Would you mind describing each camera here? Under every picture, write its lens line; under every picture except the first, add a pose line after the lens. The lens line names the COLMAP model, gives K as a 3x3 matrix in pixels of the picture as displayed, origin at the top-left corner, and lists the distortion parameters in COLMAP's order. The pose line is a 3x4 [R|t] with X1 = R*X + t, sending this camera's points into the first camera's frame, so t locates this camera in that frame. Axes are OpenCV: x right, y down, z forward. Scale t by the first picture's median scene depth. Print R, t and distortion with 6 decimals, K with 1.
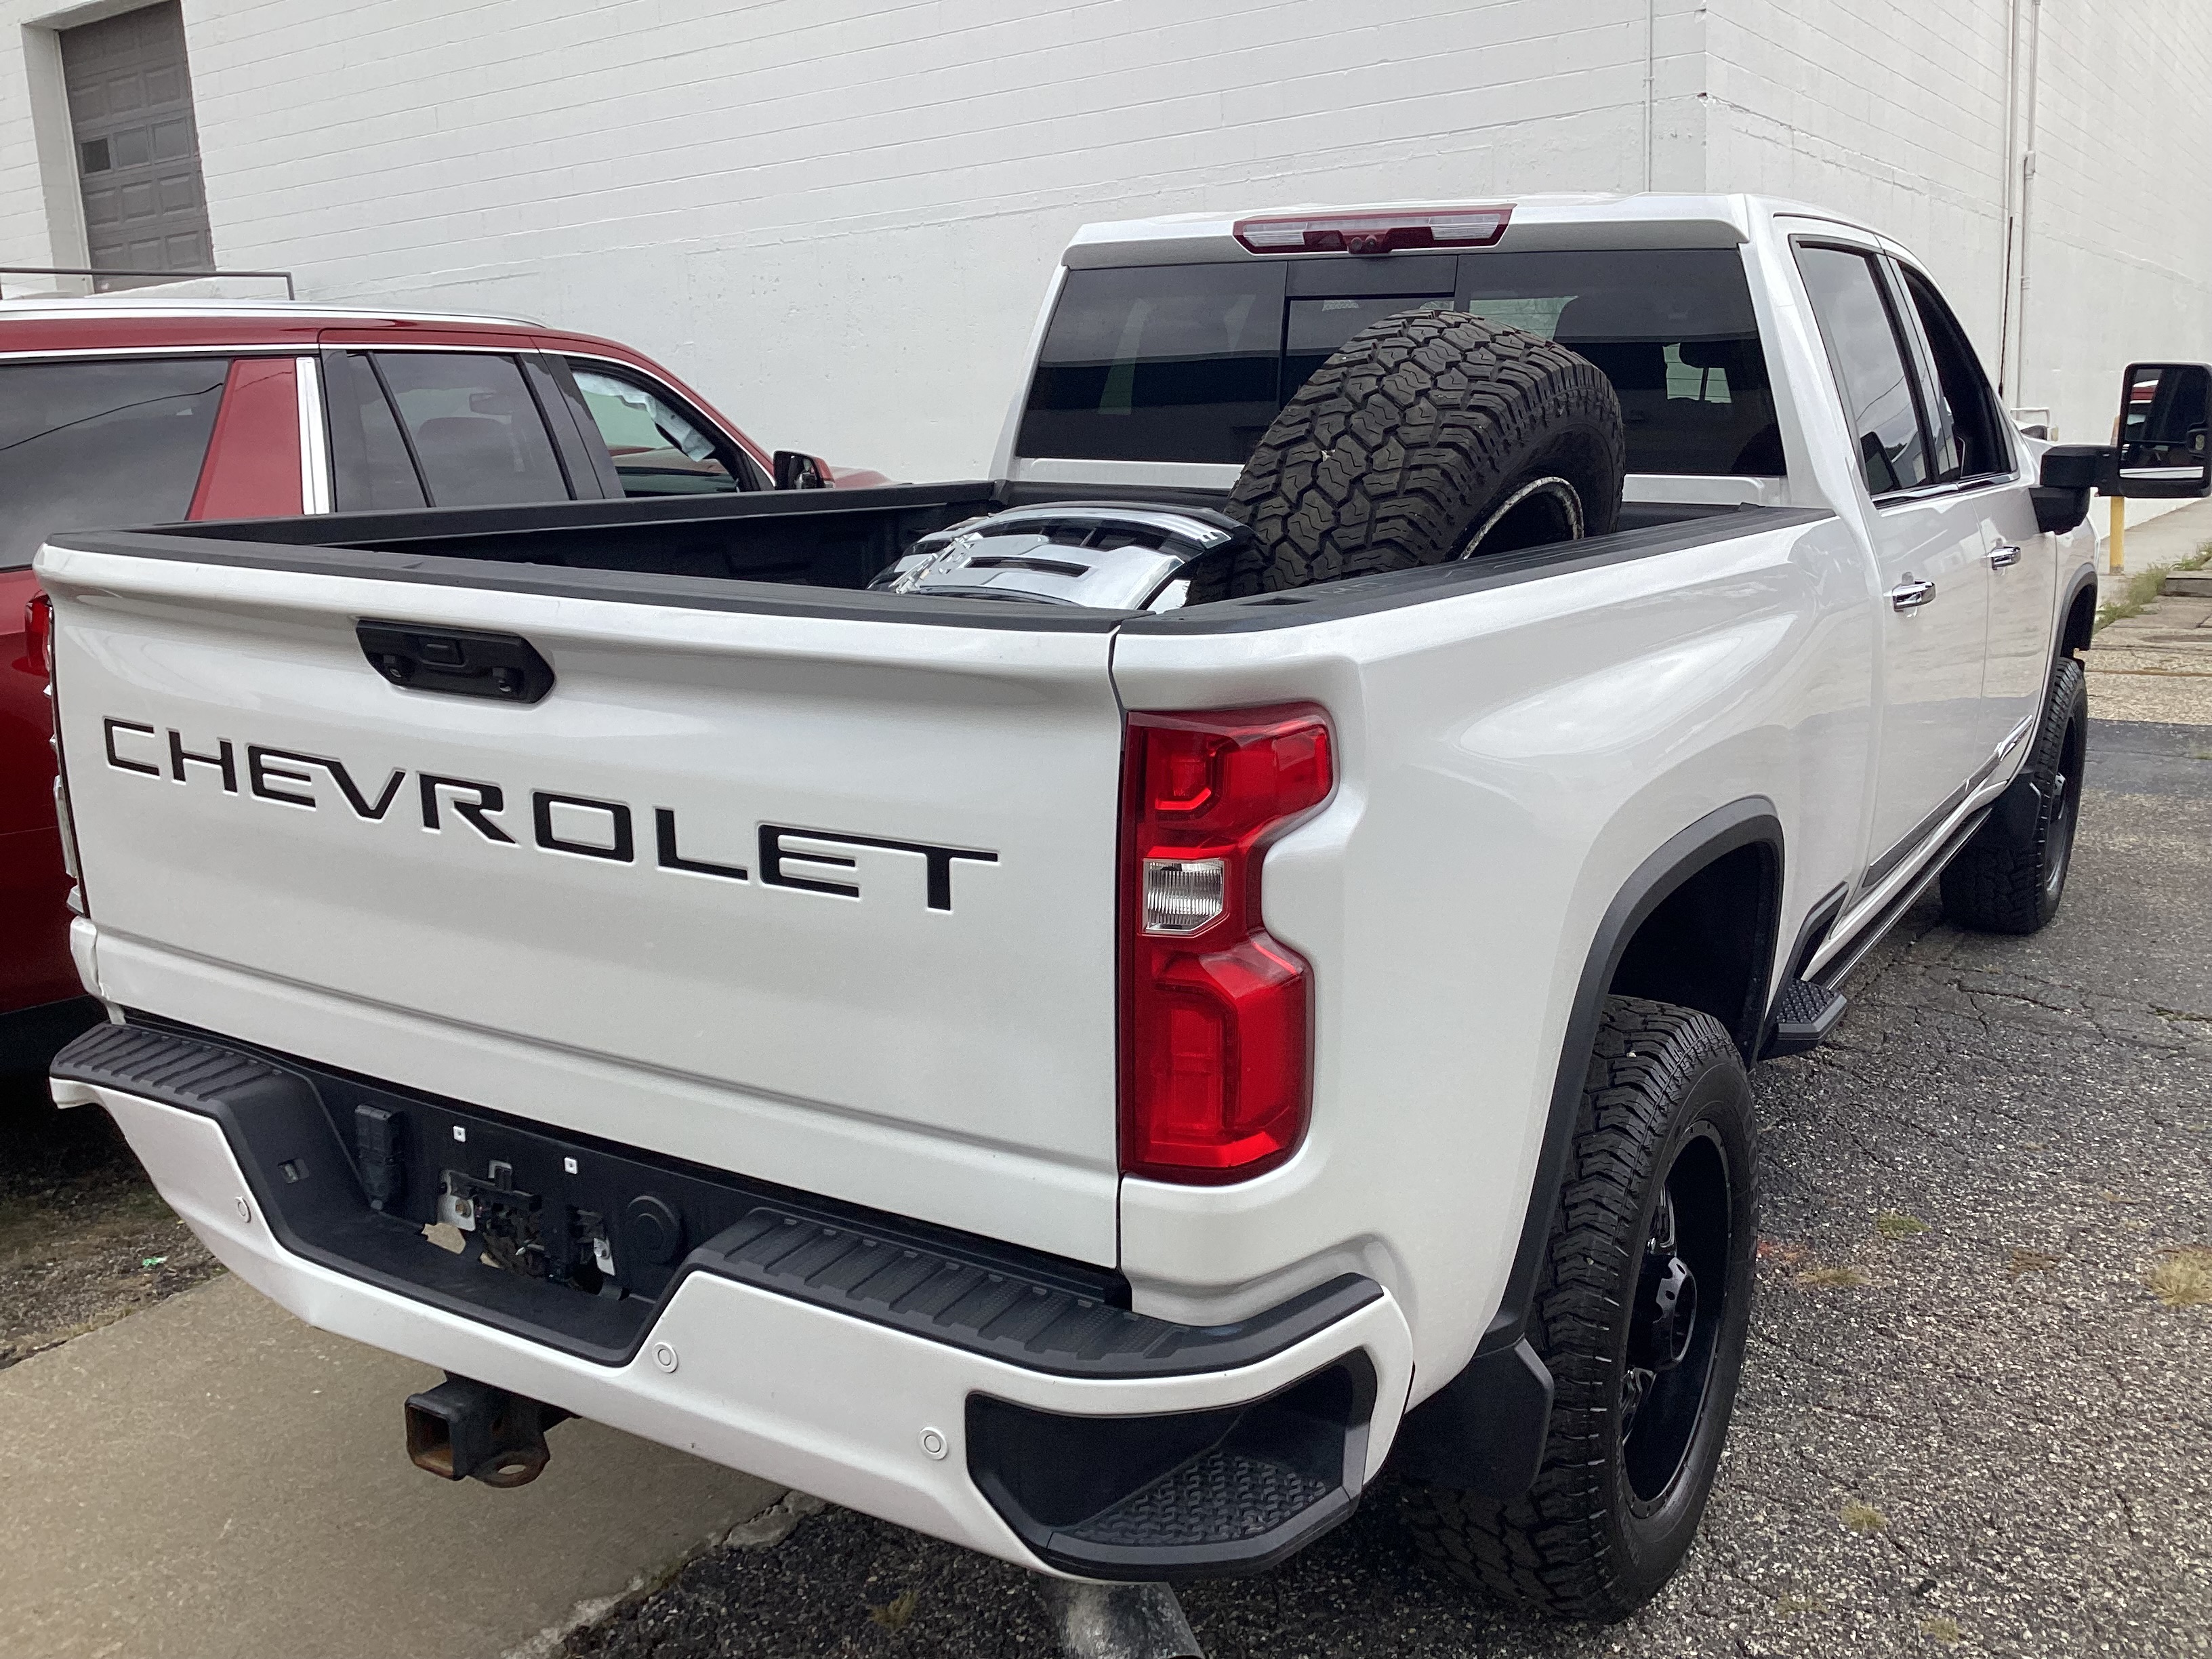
lens RADIAL K [[2032.7, 0, 1111.5], [0, 2032.7, 842.8], [0, 0, 1]] dist [0.005736, 0.000000]
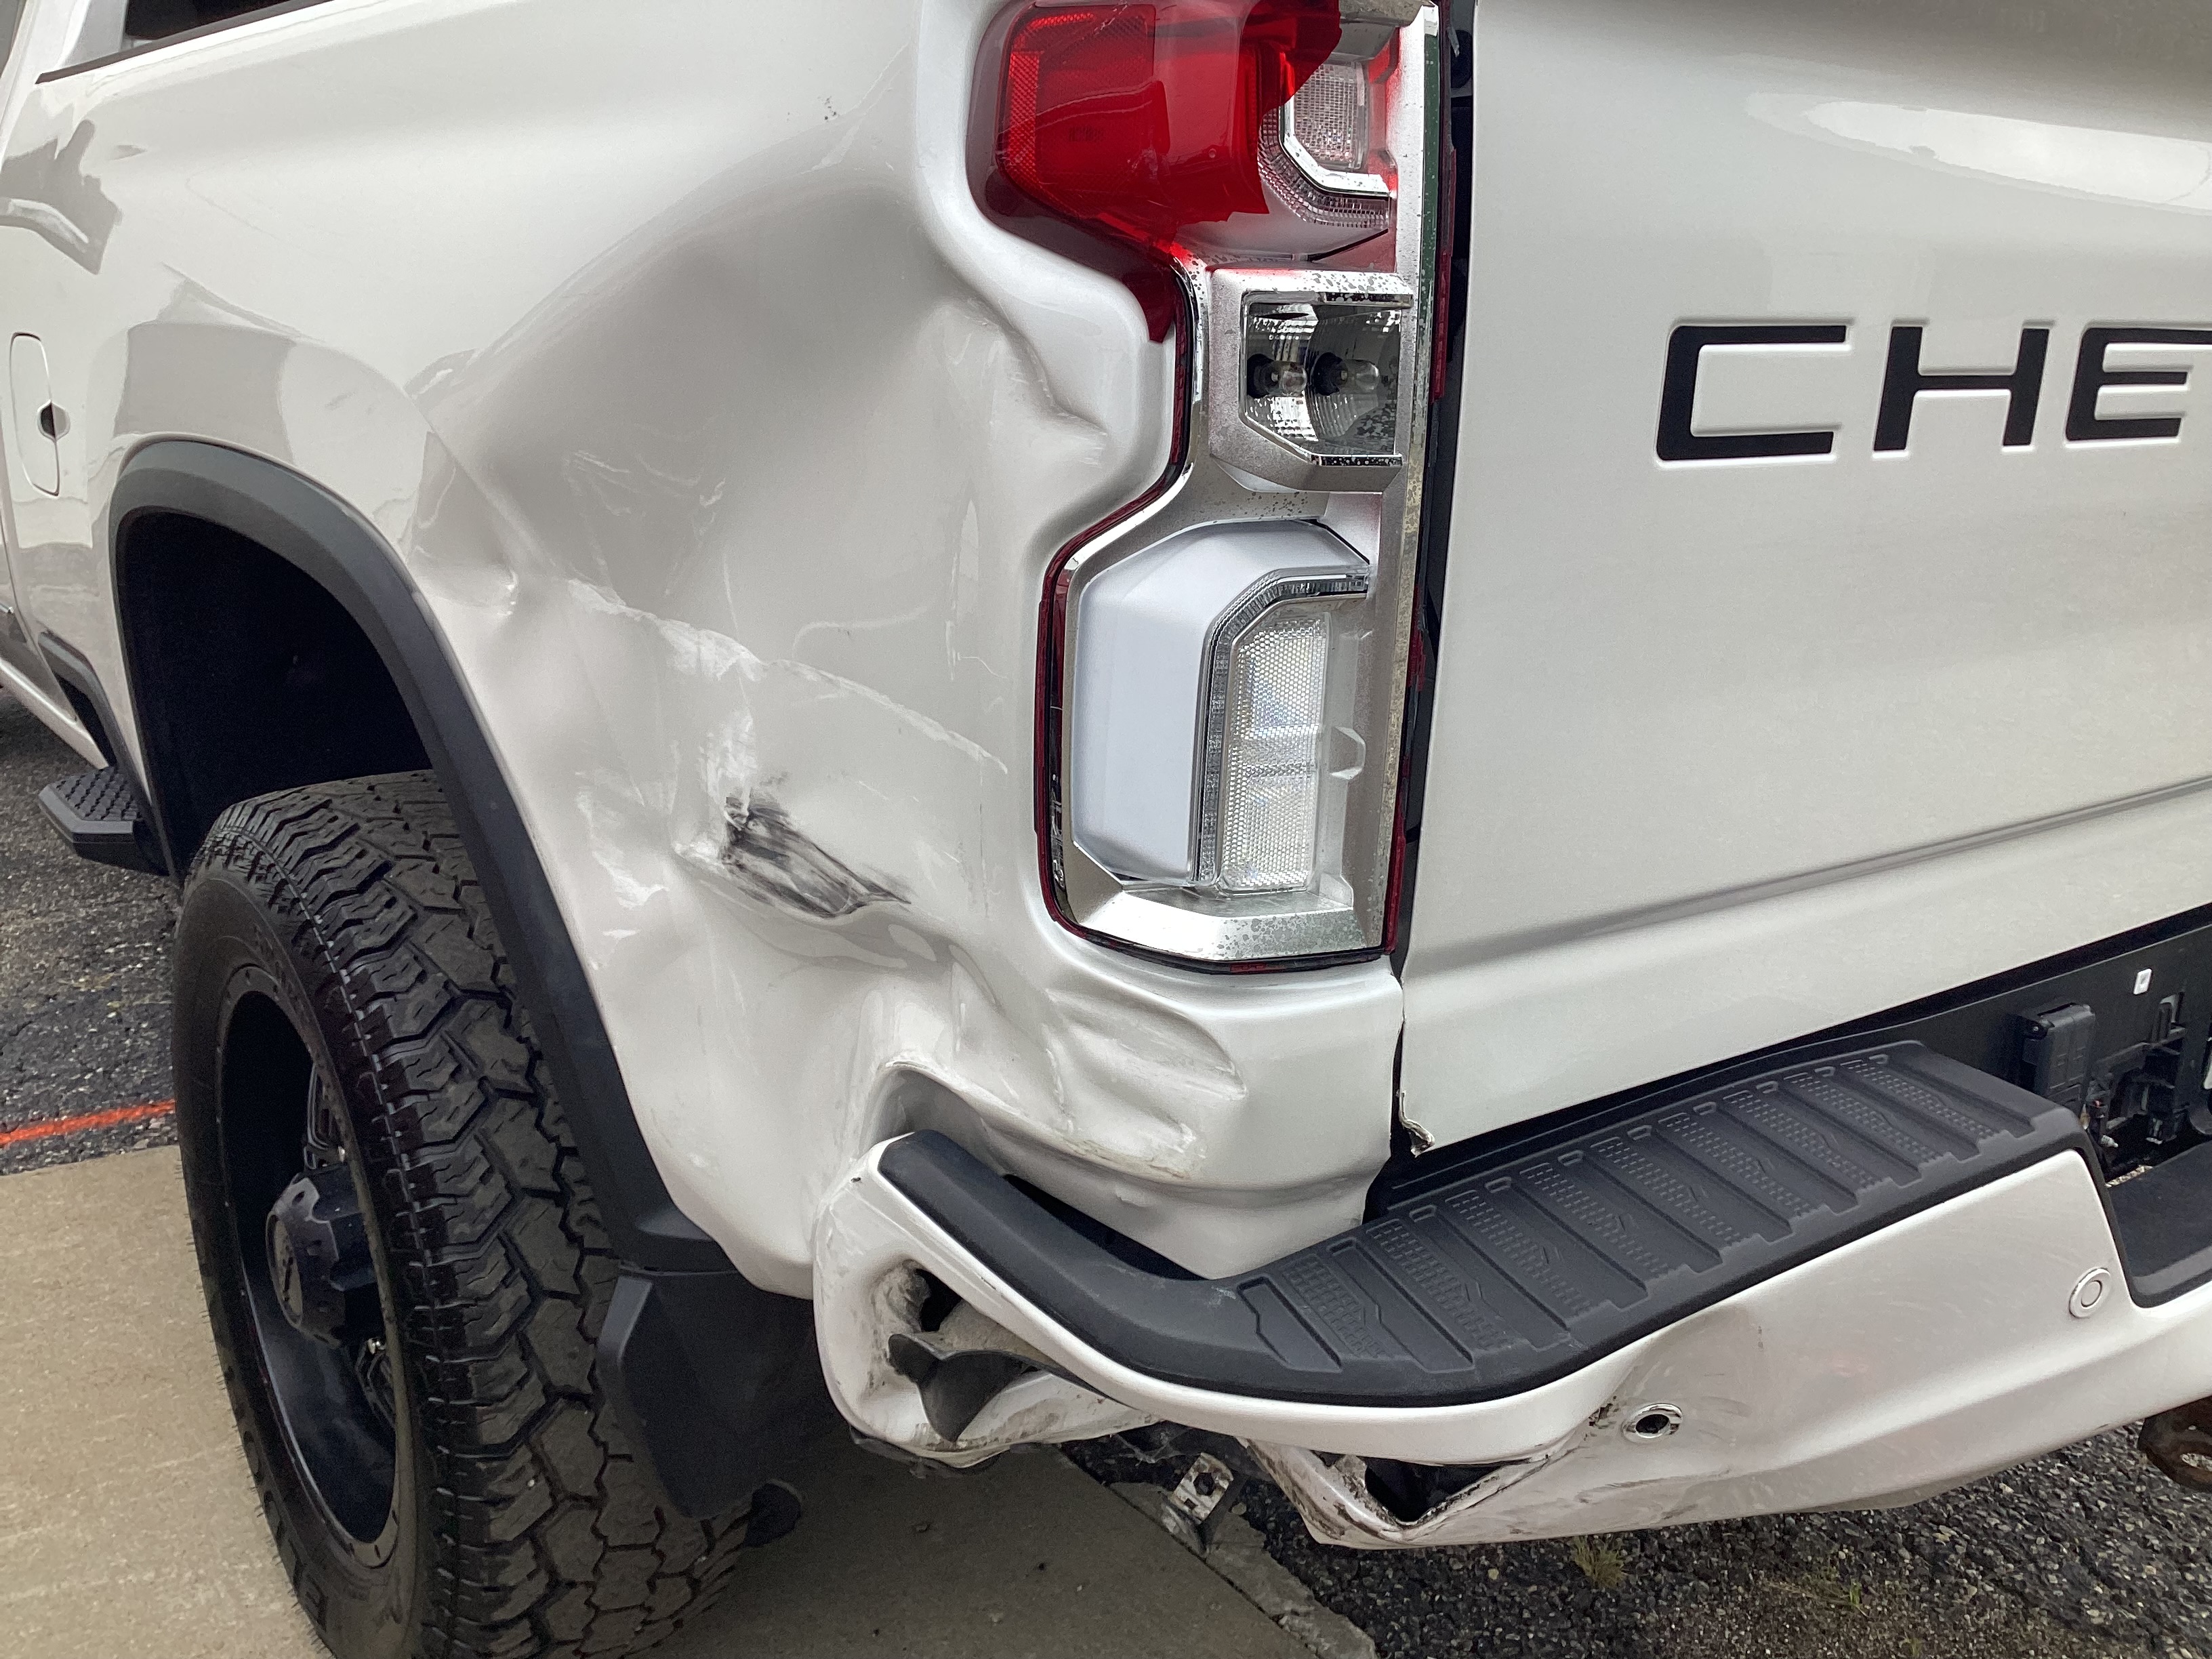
lens RADIAL K [[2032.7, 0, 1092.4], [0, 2032.7, 849.1], [0, 0, 1]] dist [0.005736, 0.000000]
pose [[0.381563, -0.256041, 0.888174, -0.947704], [0.188931, 0.962188, 0.196213, -0.067237], [-0.904829, 0.092936, 0.415509, 1.025338]]
